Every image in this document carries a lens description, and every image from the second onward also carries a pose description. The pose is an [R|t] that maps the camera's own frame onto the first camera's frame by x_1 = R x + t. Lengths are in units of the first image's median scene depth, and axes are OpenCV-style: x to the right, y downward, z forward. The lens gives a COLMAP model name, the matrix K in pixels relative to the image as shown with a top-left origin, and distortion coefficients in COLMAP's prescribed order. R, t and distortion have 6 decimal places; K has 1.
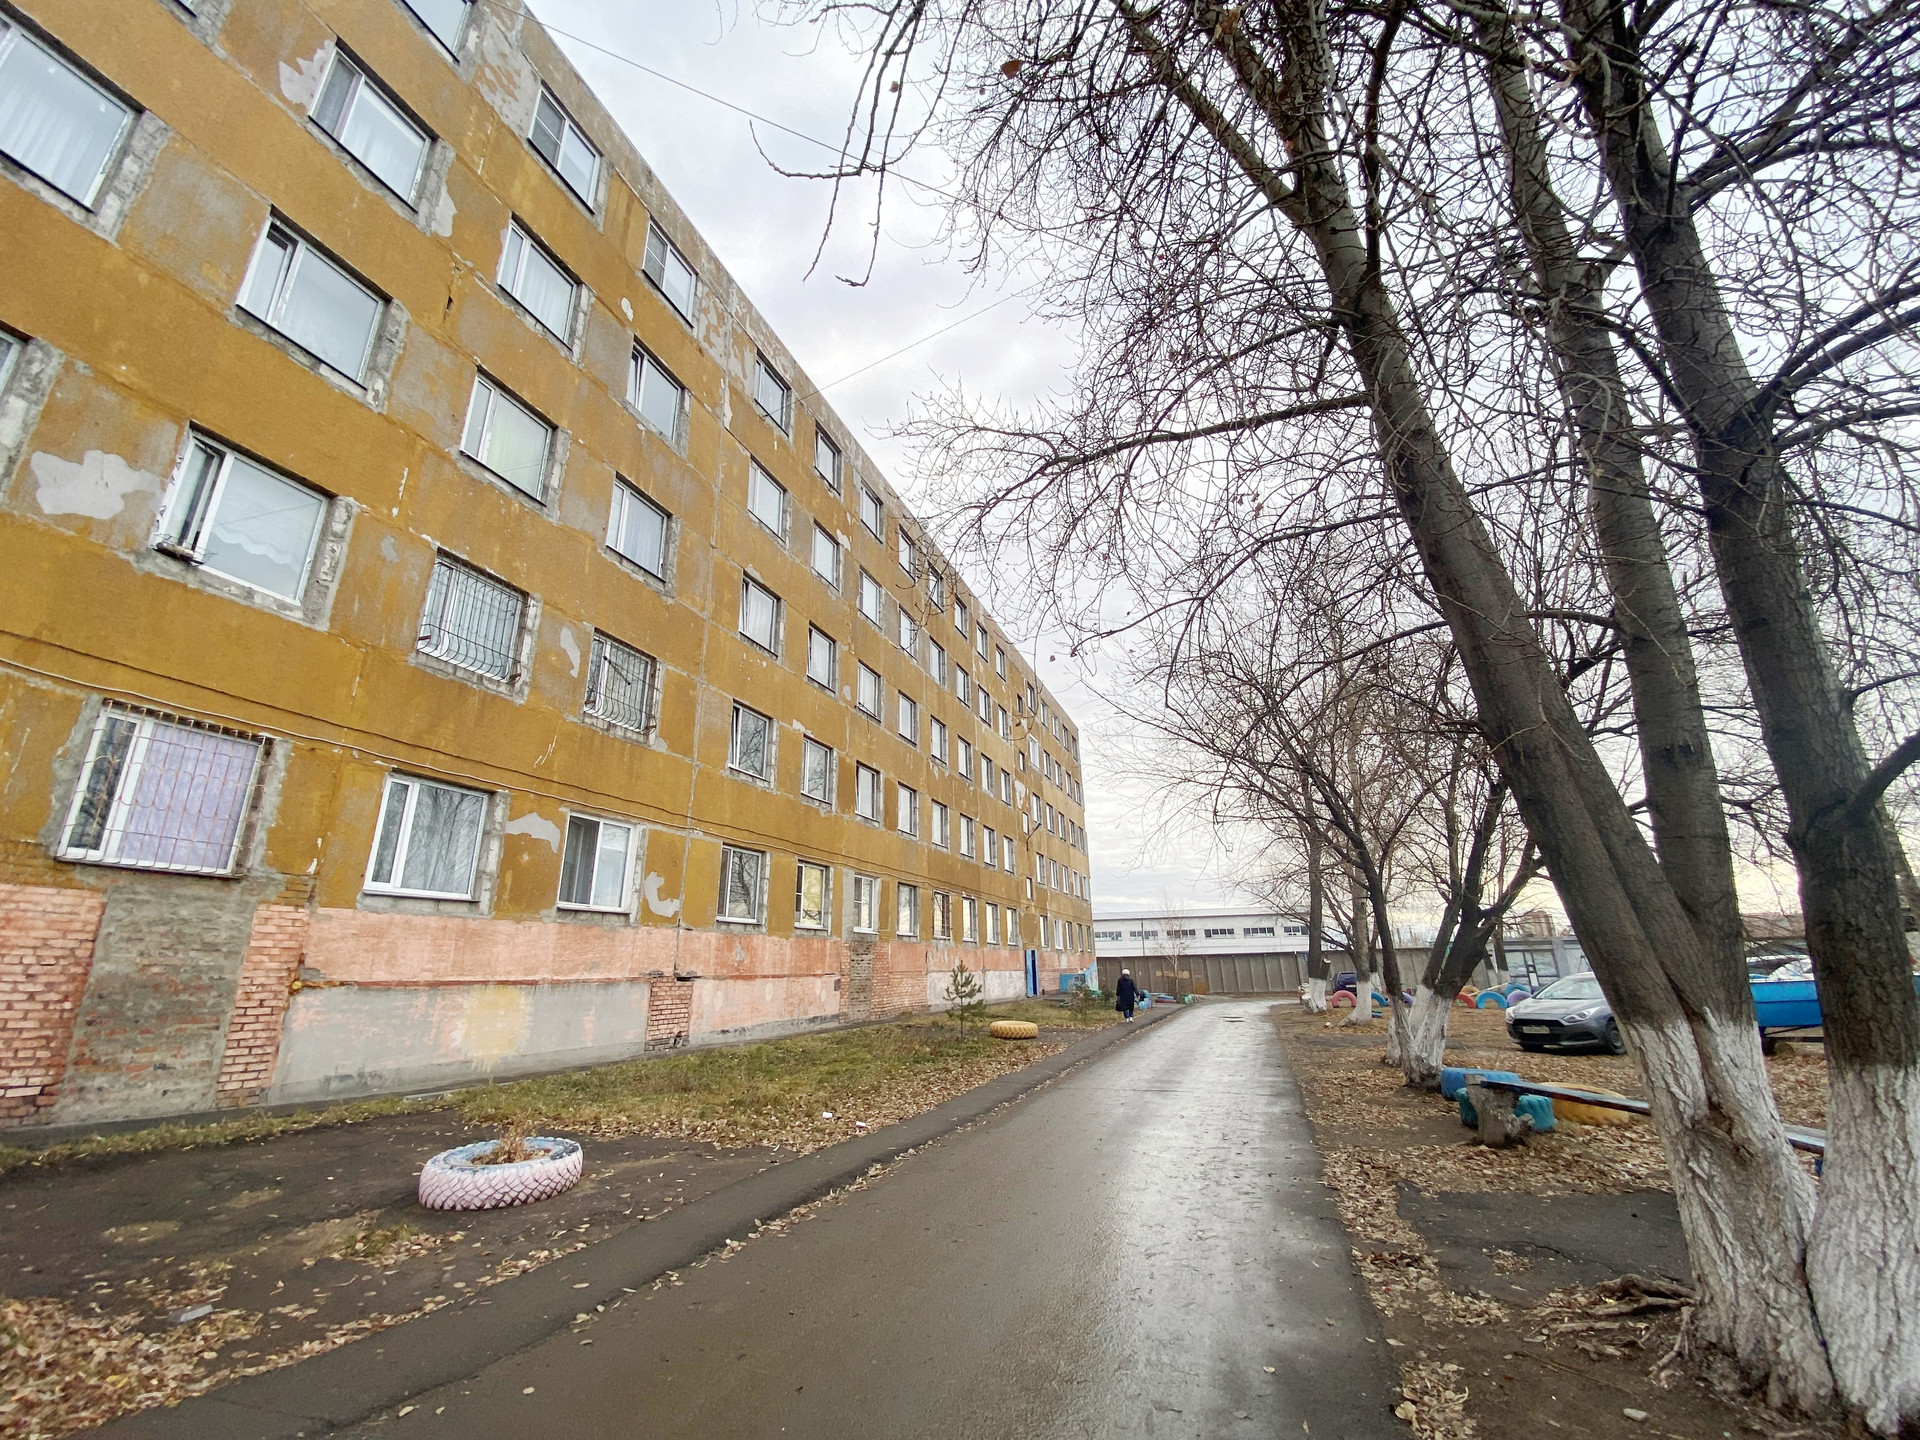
lens RADIAL K [[772.2, 0, 962.4], [0, 772.2, 715.8], [0, 0, 1]] dist [0.021436, -0.020155]
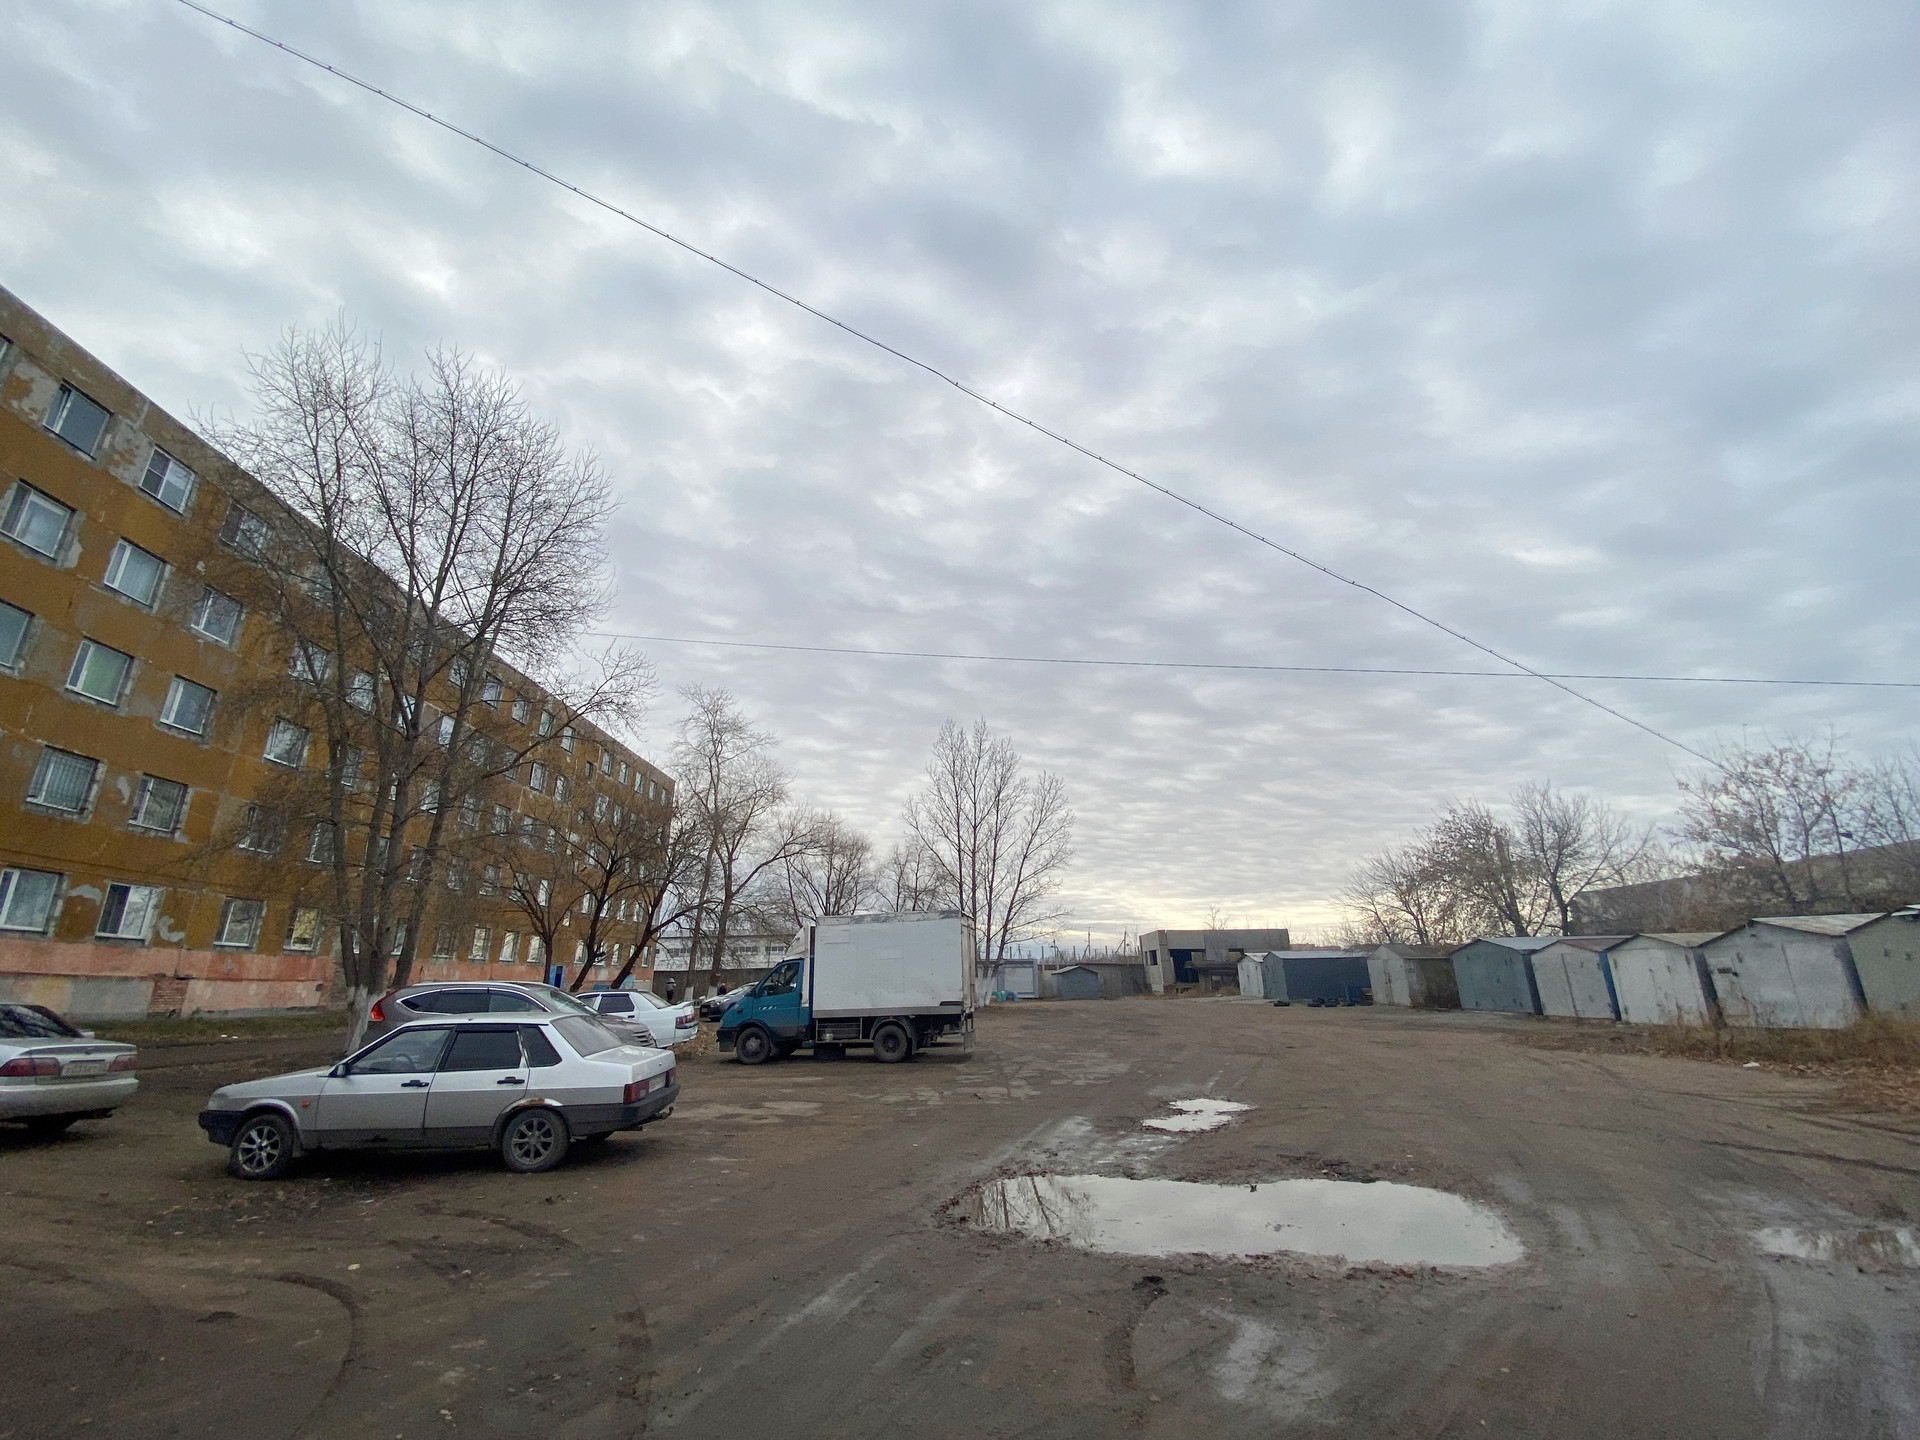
lens RADIAL K [[790.5, 0, 958.2], [0, 790.5, 715.9], [0, 0, 1]] dist [0.024145, -0.021732]
pose [[0.938075, 0.124257, 0.323381, 0.633917], [-0.121116, 0.992188, -0.029904, -0.402949], [-0.324570, -0.011114, 0.945796, -1.237041]]
